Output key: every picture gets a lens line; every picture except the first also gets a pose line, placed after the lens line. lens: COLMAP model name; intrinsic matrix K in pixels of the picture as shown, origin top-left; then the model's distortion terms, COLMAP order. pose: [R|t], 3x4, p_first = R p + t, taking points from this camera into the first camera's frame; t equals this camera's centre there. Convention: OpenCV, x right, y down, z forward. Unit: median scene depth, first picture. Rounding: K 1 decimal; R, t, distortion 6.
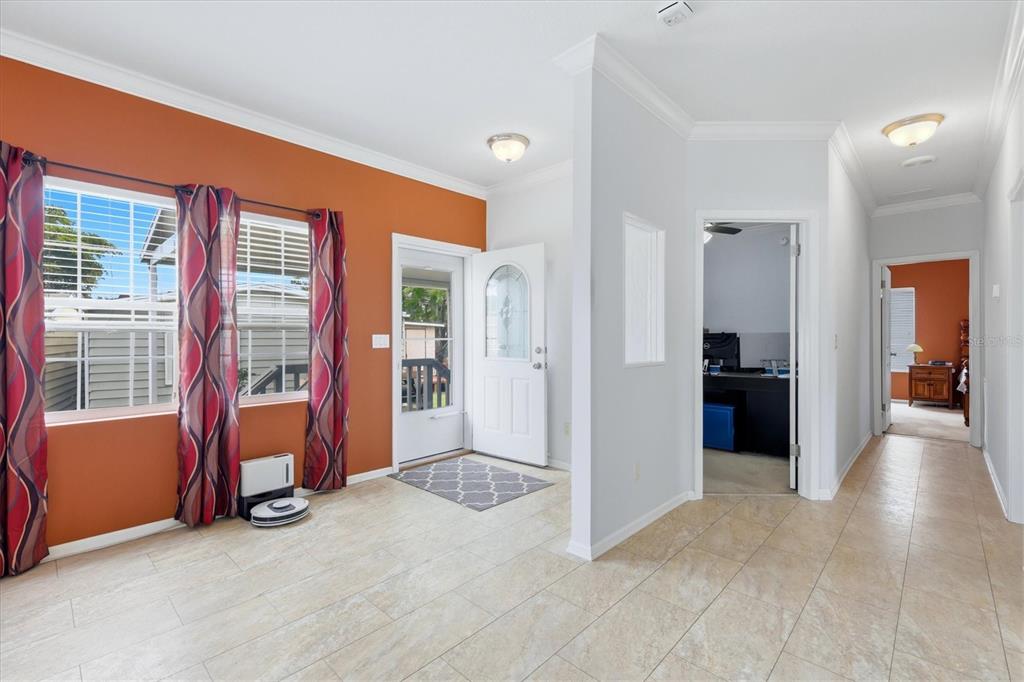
lens RADIAL K [[452.7, 0, 514.5], [0, 452.7, 334.9], [0, 0, 1]] dist [0.003974, -0.000021]
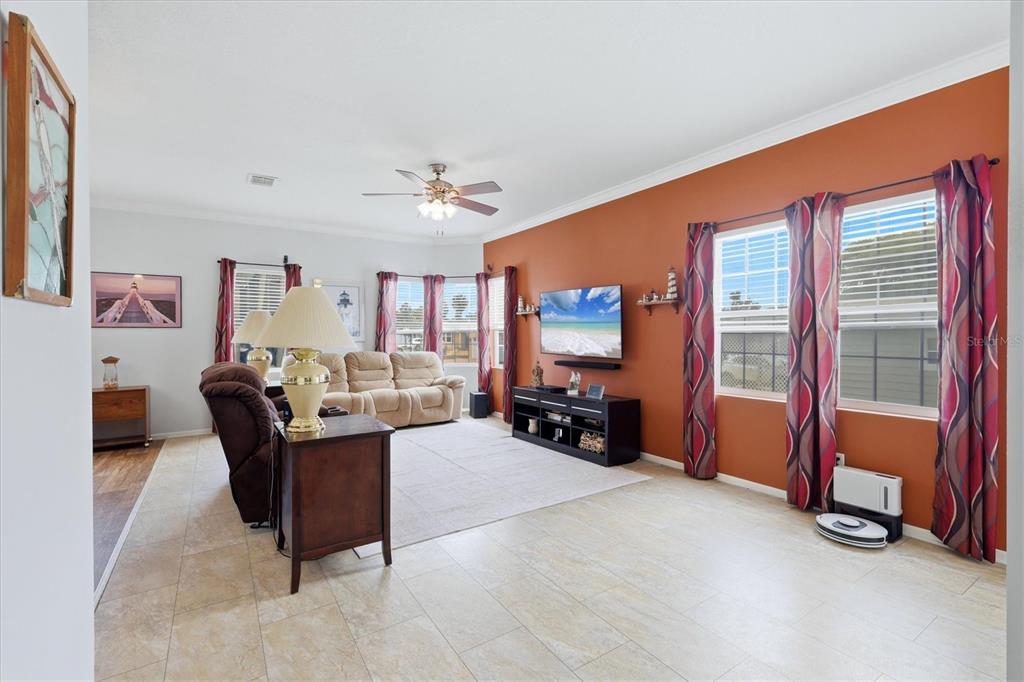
lens RADIAL K [[452.7, 0, 509.6], [0, 452.7, 337.5], [0, 0, 1]] dist [0.003974, -0.000021]
pose [[-0.235884, 0.007773, -0.971750, 0.469965], [0.006687, 0.999957, 0.006375, -0.006621], [0.971758, -0.004995, -0.235926, 0.491622]]
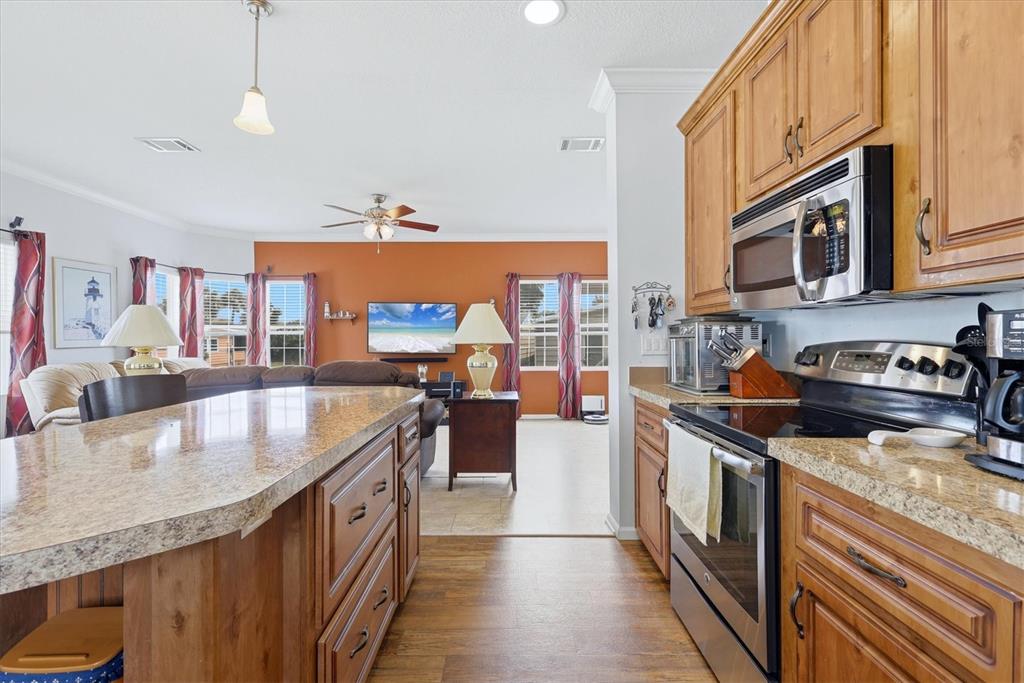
lens RADIAL K [[452.7, 0, 513.1], [0, 452.7, 340.1], [0, 0, 1]] dist [0.003974, -0.000021]
pose [[0.690333, 0.000257, -0.723492, 0.682993], [0.006512, 0.999957, 0.006569, -0.002346], [0.723462, -0.009246, 0.690302, -0.681047]]
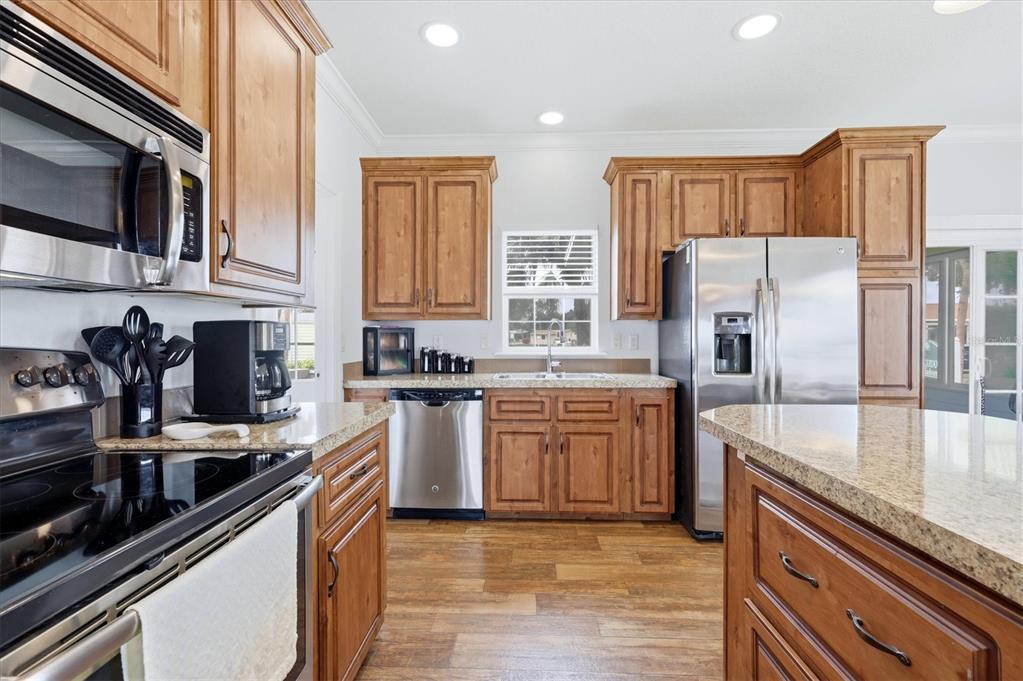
lens RADIAL K [[452.2, 0, 510.1], [0, 452.2, 338.9], [0, 0, 1]] dist [0.003974, -0.000021]
pose [[-0.656693, -0.005225, 0.754140, 0.192937], [0.000549, 0.999972, 0.007407, -0.002130], [-0.754157, 0.005278, -0.656672, -0.158766]]
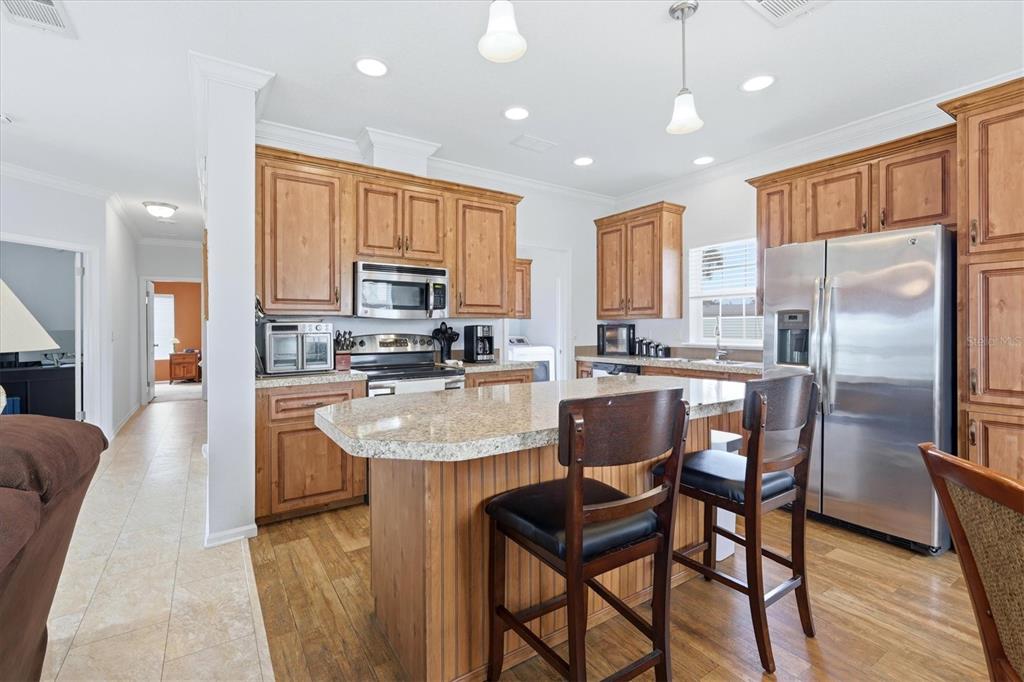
lens RADIAL K [[452.7, 0, 509.5], [0, 452.7, 328.0], [0, 0, 1]] dist [0.003974, -0.000021]
pose [[0.226338, -0.001182, 0.974048, -0.451942], [0.004534, 0.999990, 0.000160, -0.009115], [-0.974038, 0.004380, 0.226341, -0.614397]]
